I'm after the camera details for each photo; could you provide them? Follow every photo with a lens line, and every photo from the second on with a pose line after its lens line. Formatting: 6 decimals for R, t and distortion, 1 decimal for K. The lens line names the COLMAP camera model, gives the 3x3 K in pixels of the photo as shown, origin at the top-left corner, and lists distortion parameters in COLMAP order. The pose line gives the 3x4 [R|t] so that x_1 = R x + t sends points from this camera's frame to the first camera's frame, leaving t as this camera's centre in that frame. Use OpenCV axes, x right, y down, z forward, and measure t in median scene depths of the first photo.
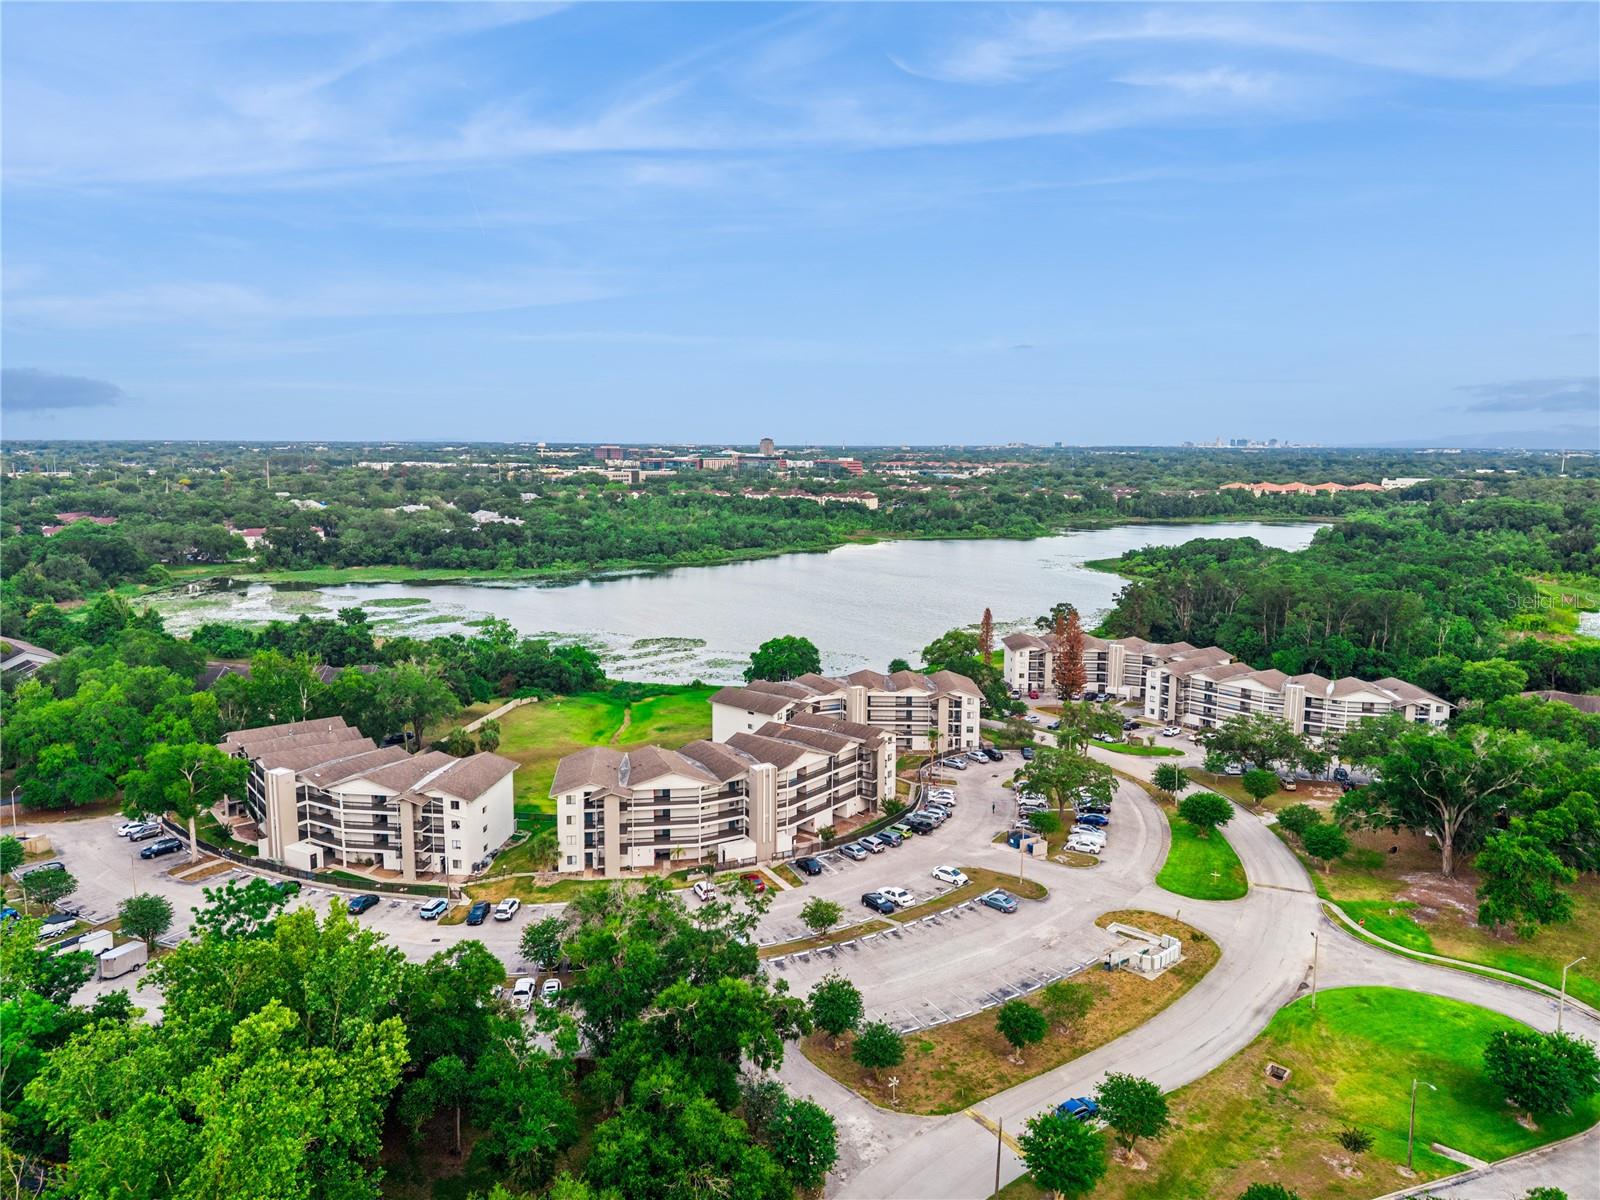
lens RADIAL K [[1051.4, 0, 799.9], [0, 1051.4, 605.0], [0, 0, 1]] dist [0.034916, -0.038992]
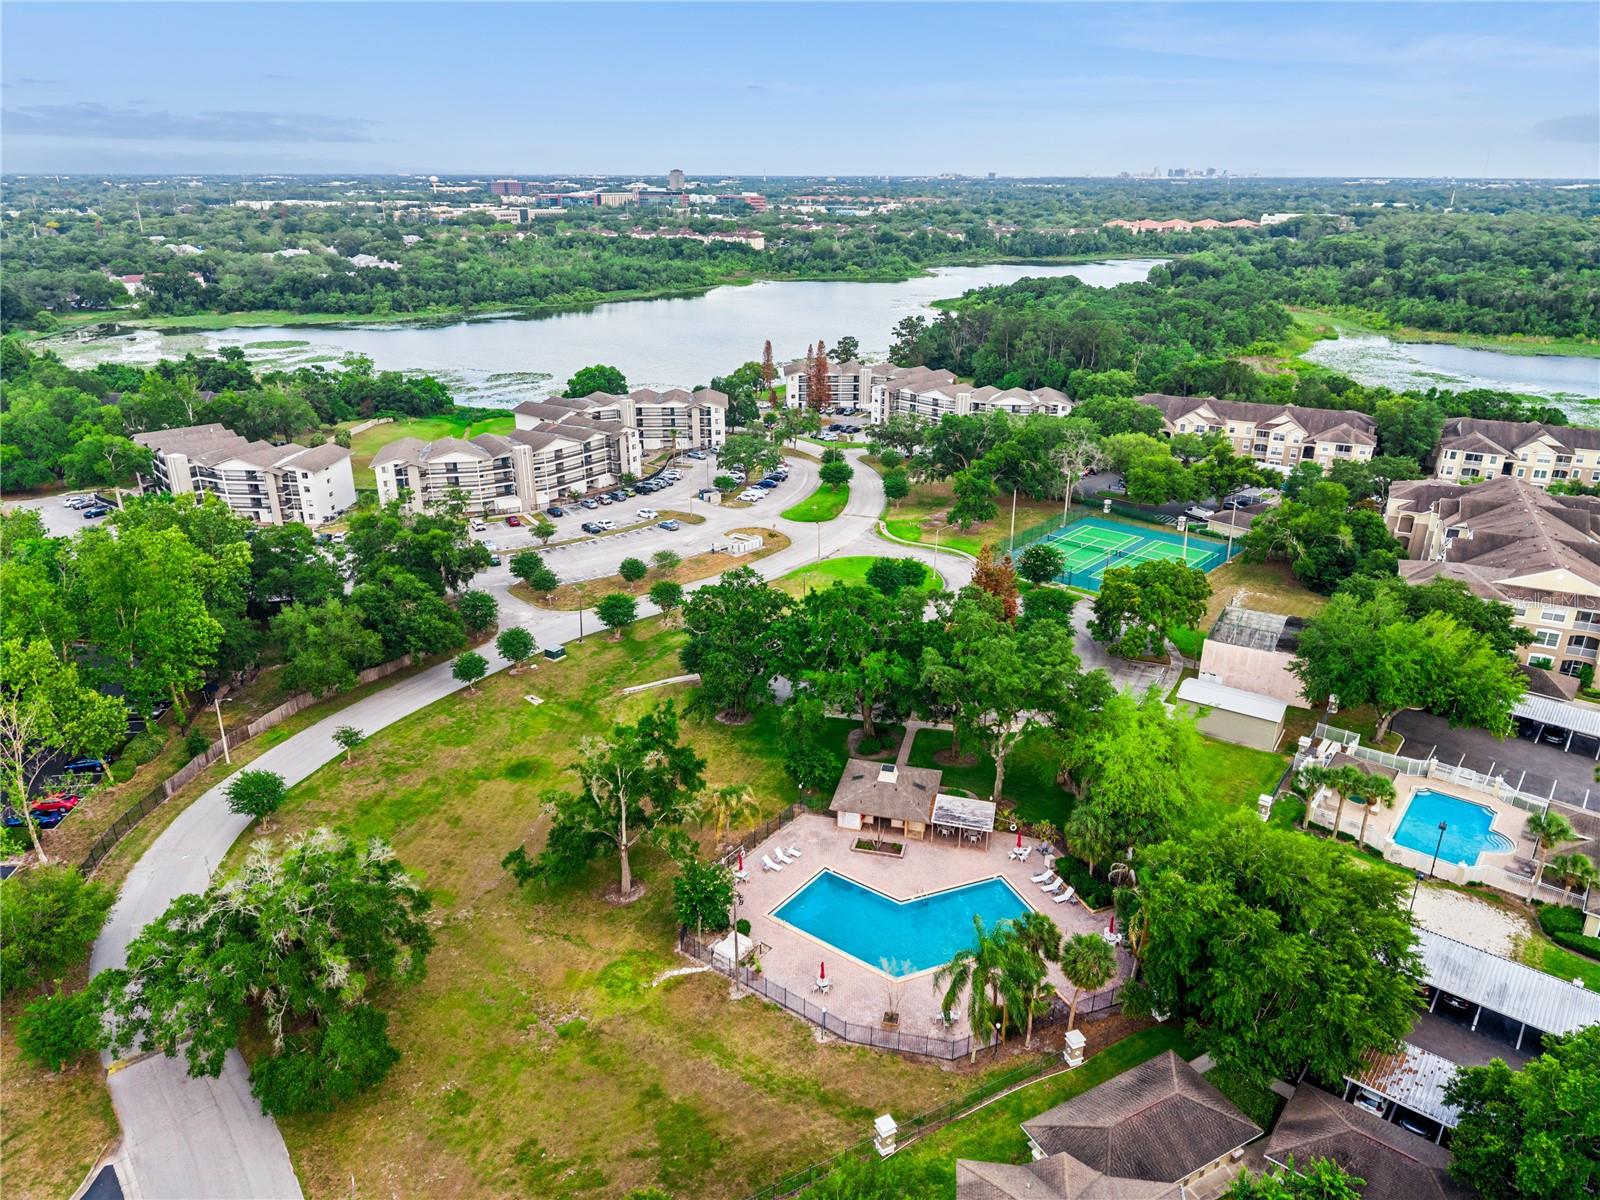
lens RADIAL K [[1051.4, 0, 799.9], [0, 1051.4, 605.0], [0, 0, 1]] dist [0.034916, -0.038992]
pose [[0.997840, -0.027550, 0.059643, 0.073755], [0.012907, 0.972342, 0.233205, 0.009705], [-0.064418, -0.231931, 0.970597, -0.139283]]
